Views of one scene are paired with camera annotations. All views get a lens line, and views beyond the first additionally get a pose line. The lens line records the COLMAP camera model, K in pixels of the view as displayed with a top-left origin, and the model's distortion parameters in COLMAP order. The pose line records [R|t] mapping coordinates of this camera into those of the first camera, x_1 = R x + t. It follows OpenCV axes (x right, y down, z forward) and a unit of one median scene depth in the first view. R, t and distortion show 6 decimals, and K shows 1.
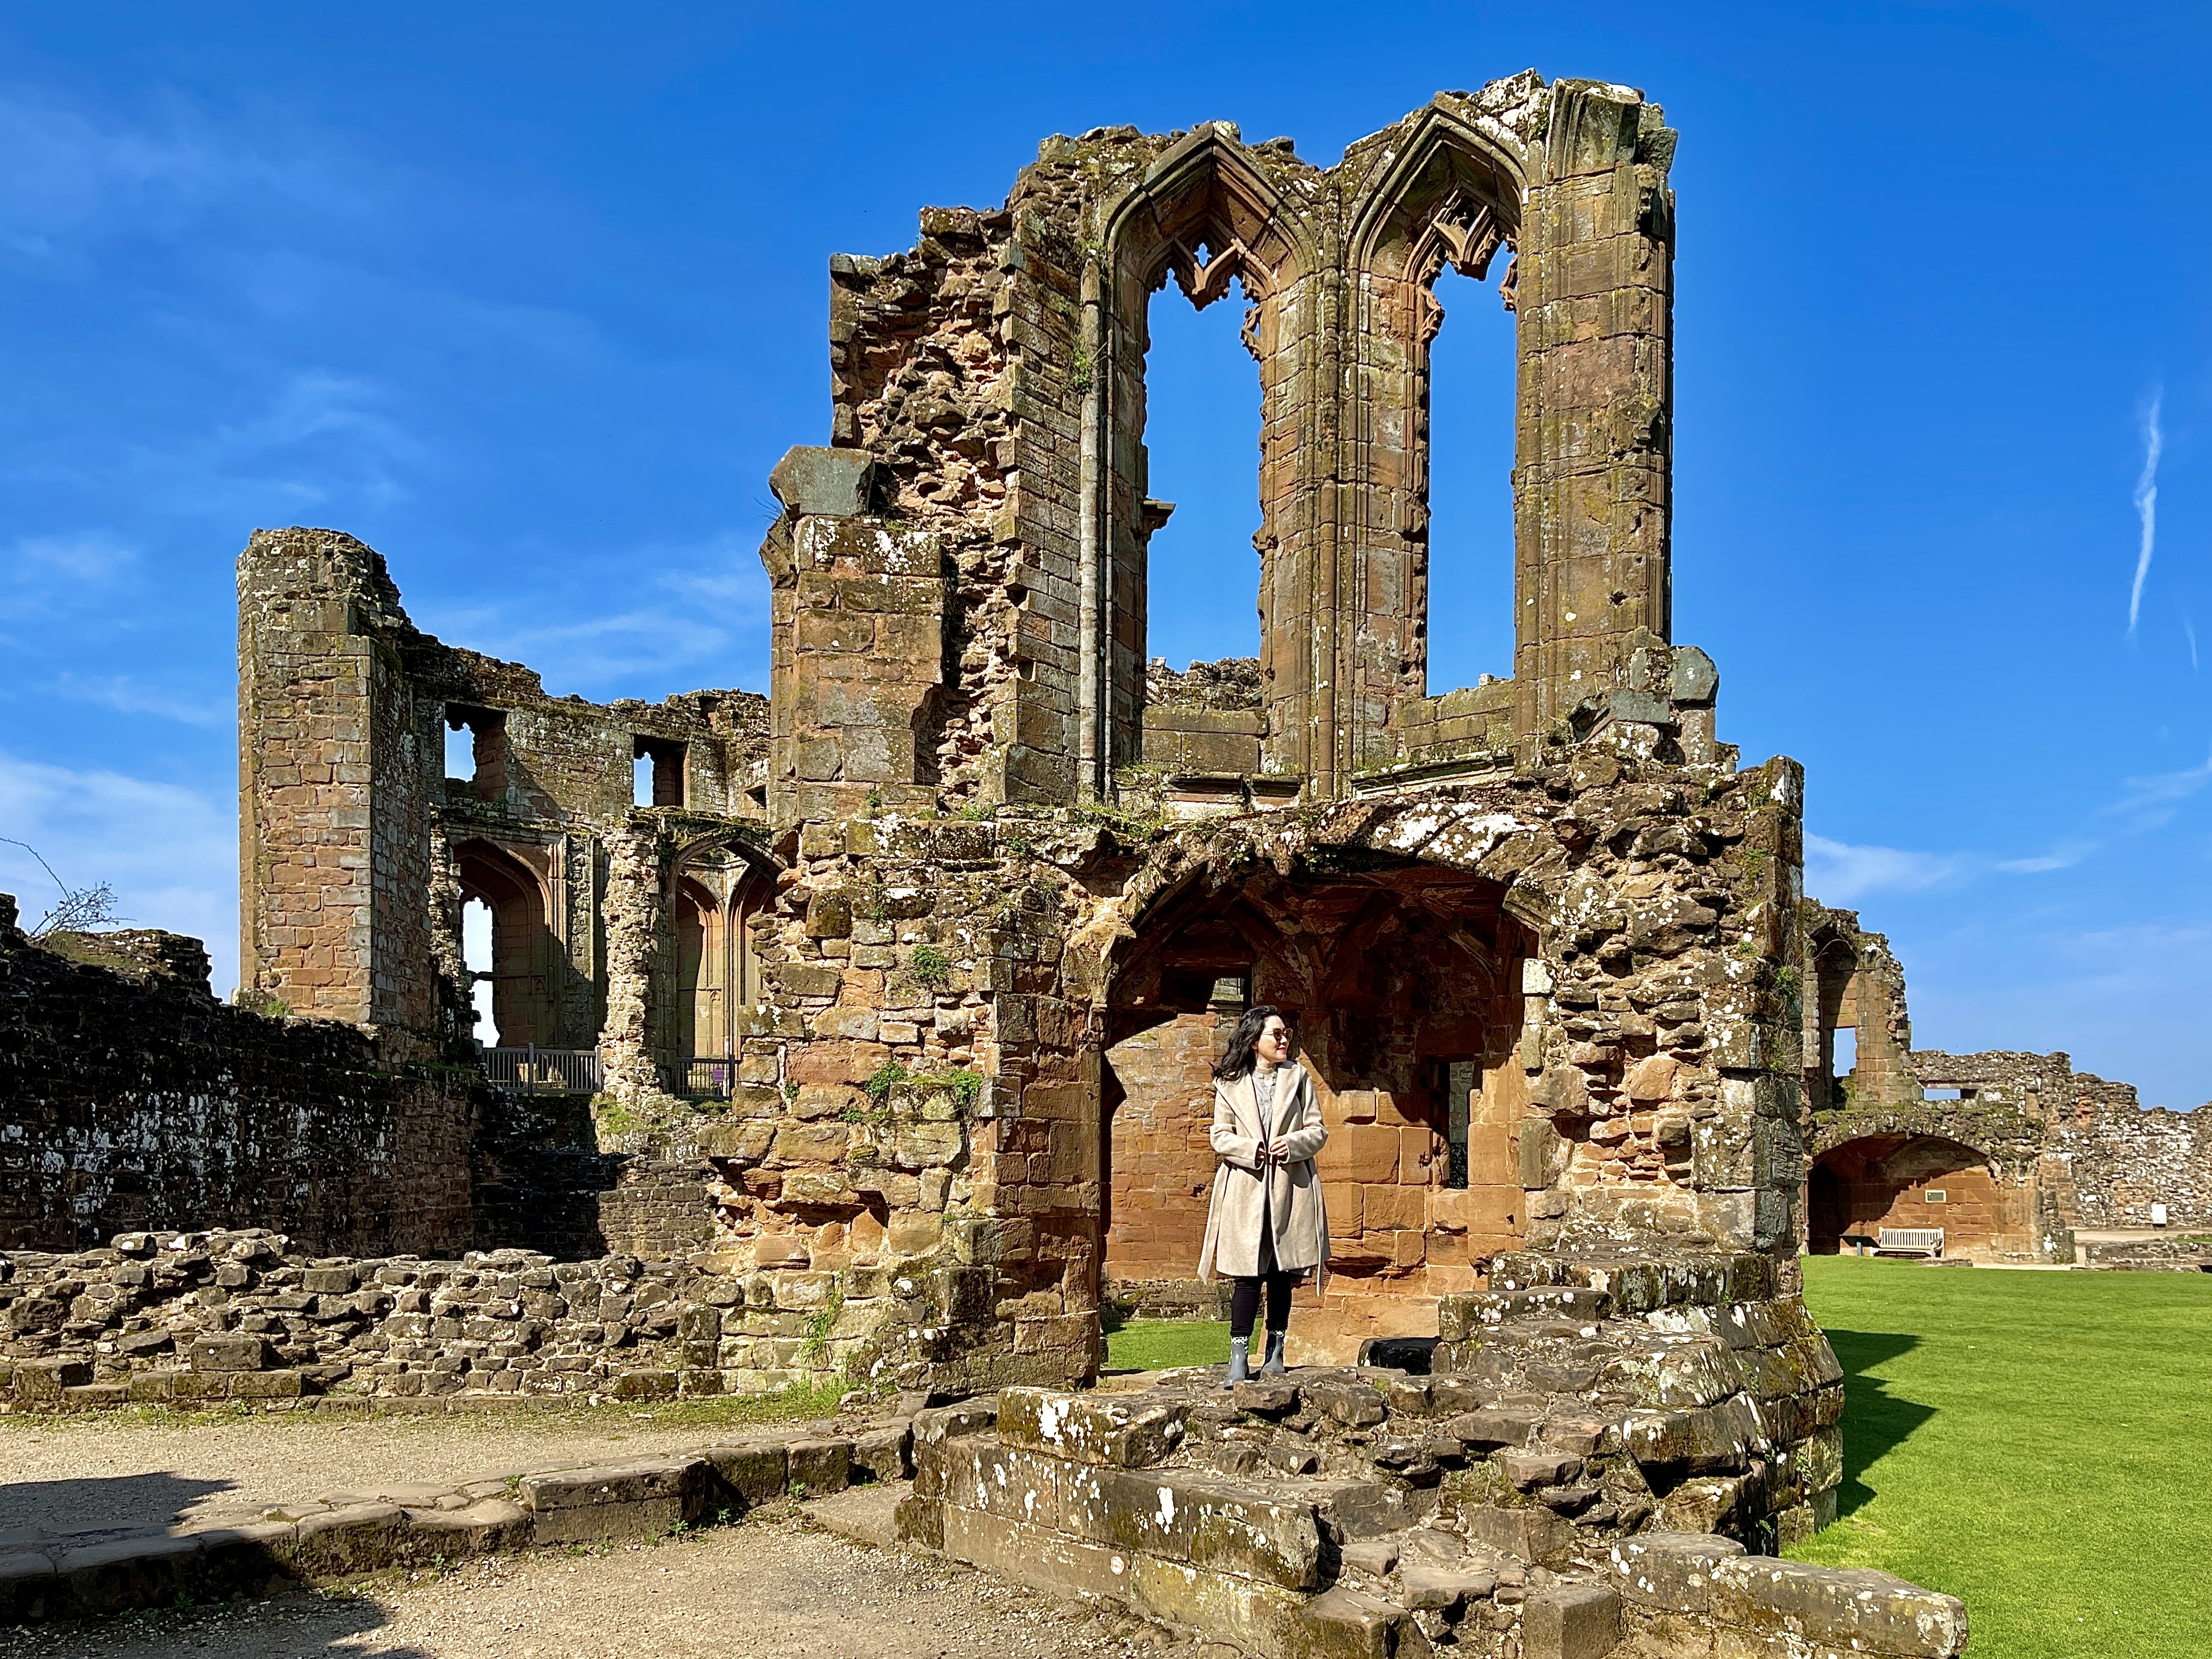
lens RADIAL K [[1605.0, 0, 1106.0], [0, 1605.0, 832.0], [0, 0, 1]] dist [0.026667, -0.000631]
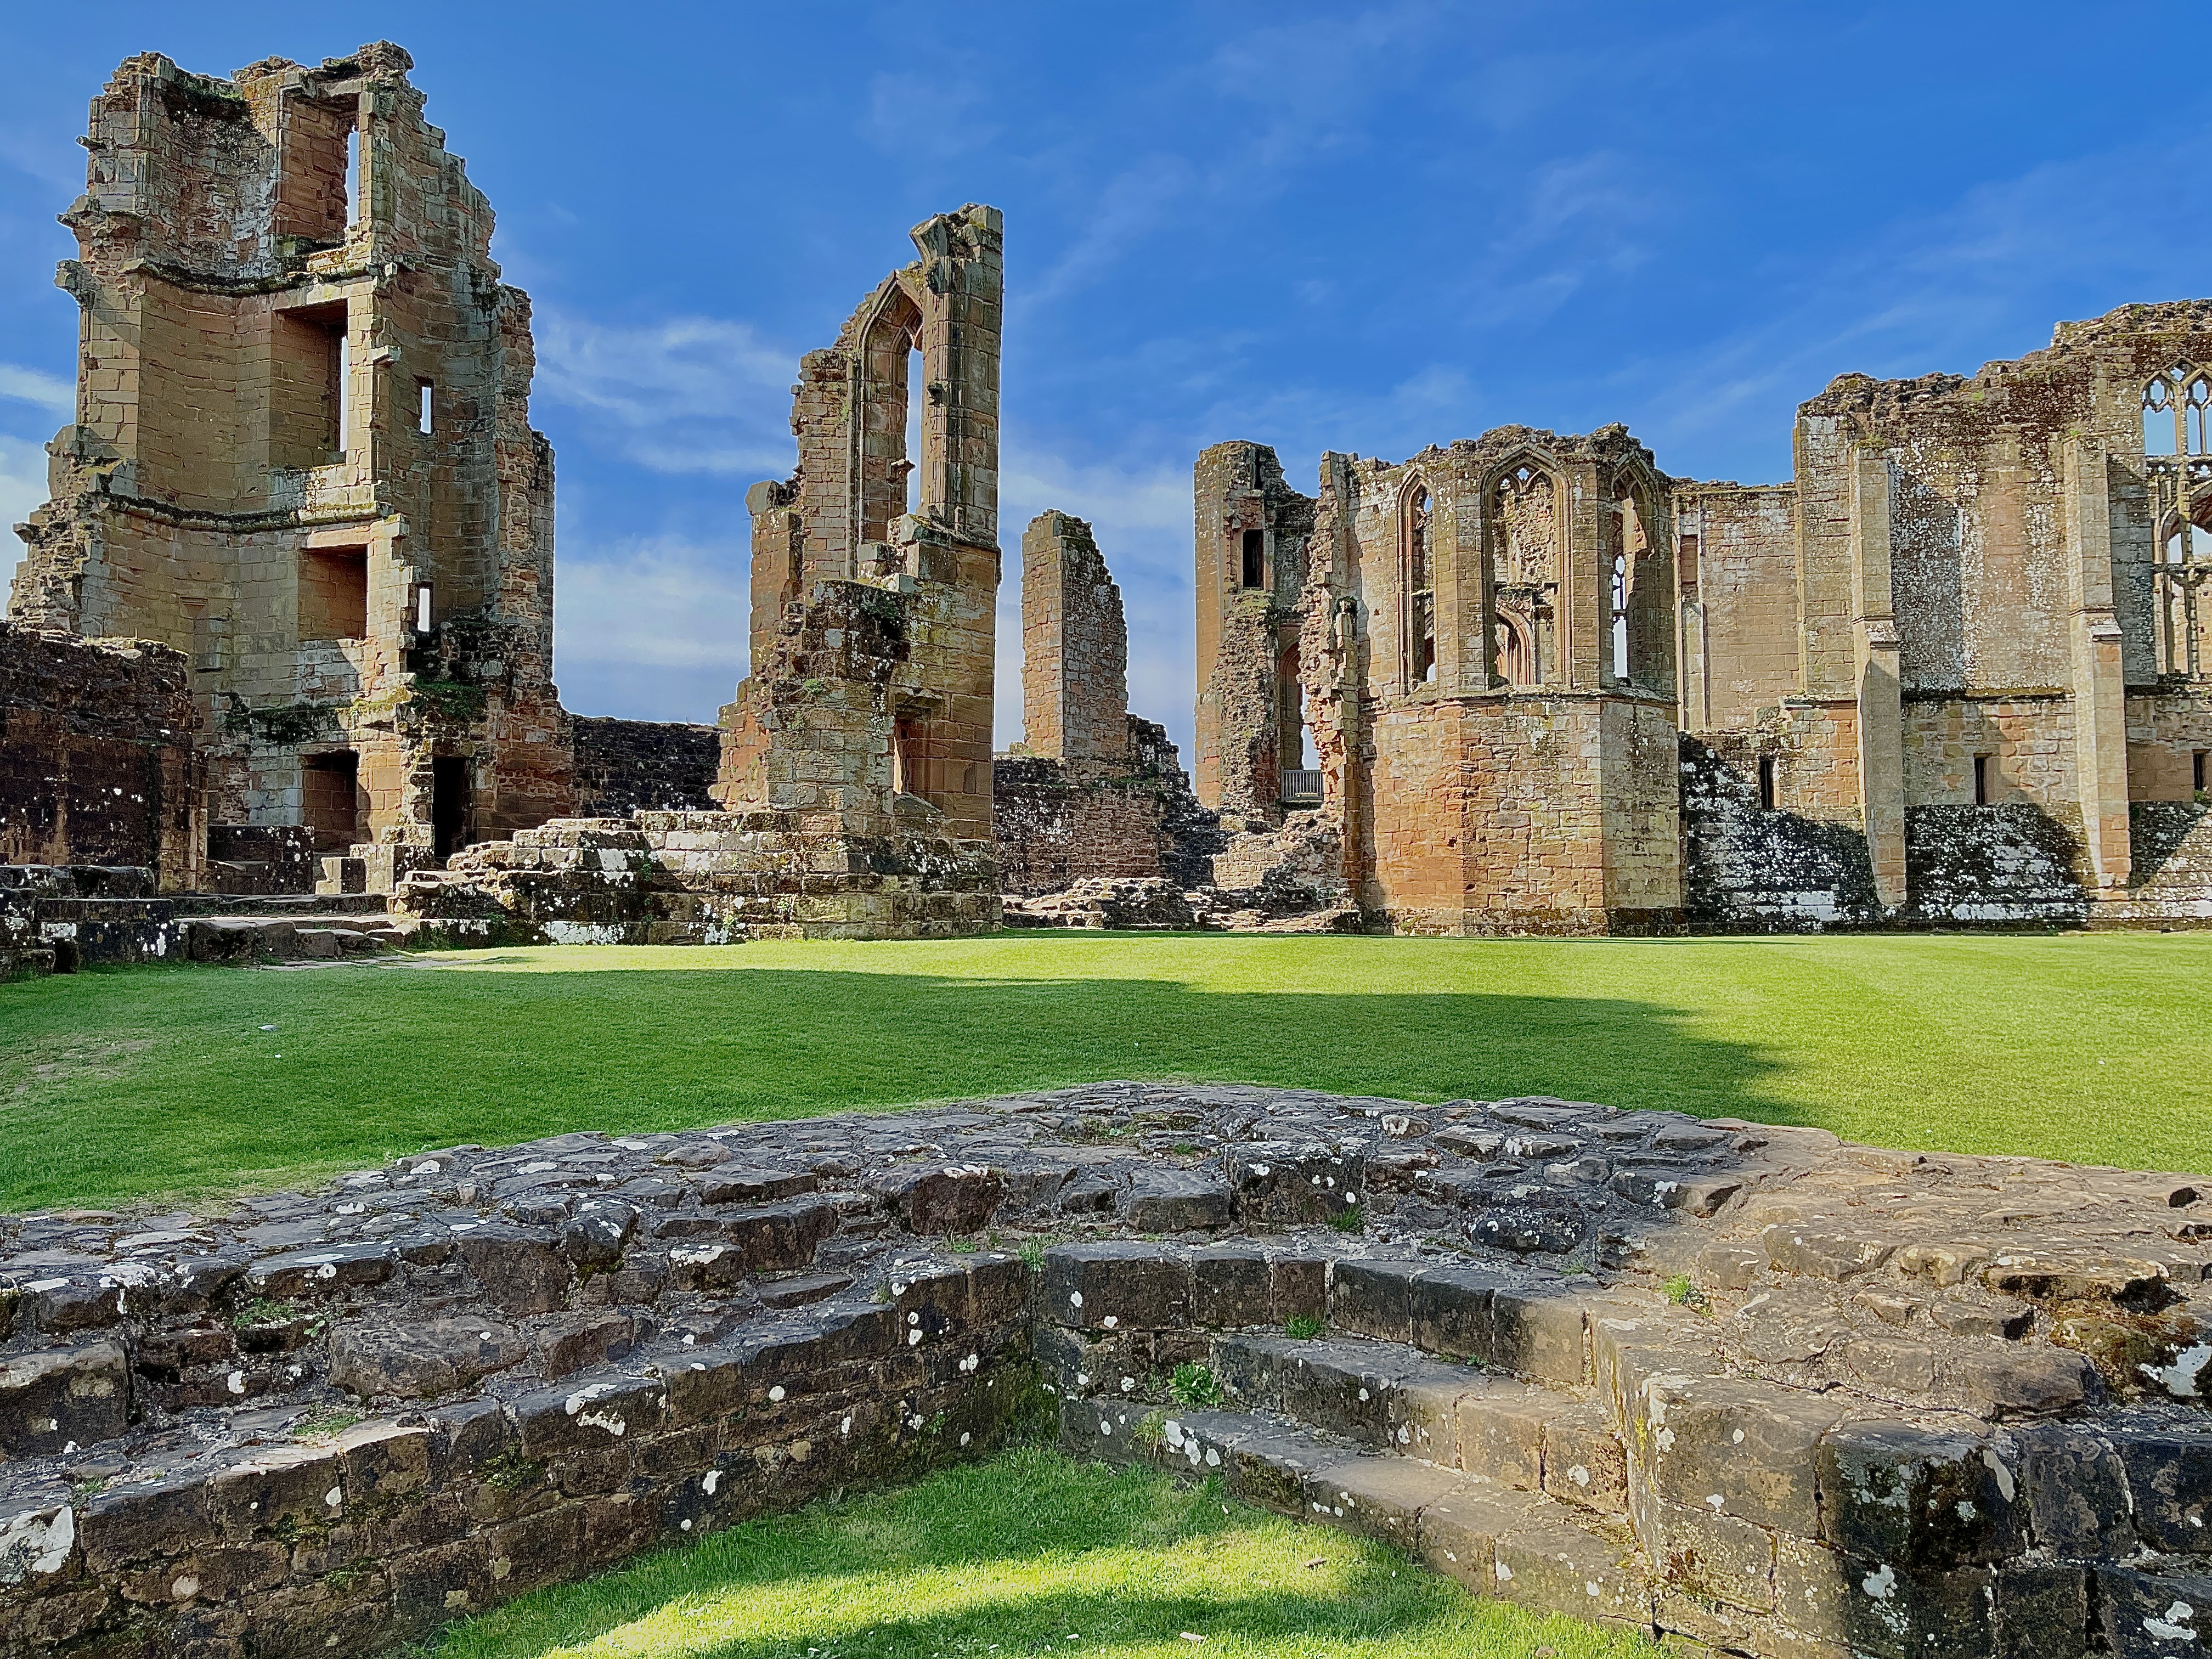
lens RADIAL K [[1605.2, 0, 1109.6], [0, 1605.2, 834.1], [0, 0, 1]] dist [0.026667, -0.000631]
pose [[0.672490, -0.024419, -0.739703, 0.766796], [0.146406, 0.984094, 0.100616, 0.031673], [0.725481, -0.175960, 0.665369, -0.105050]]
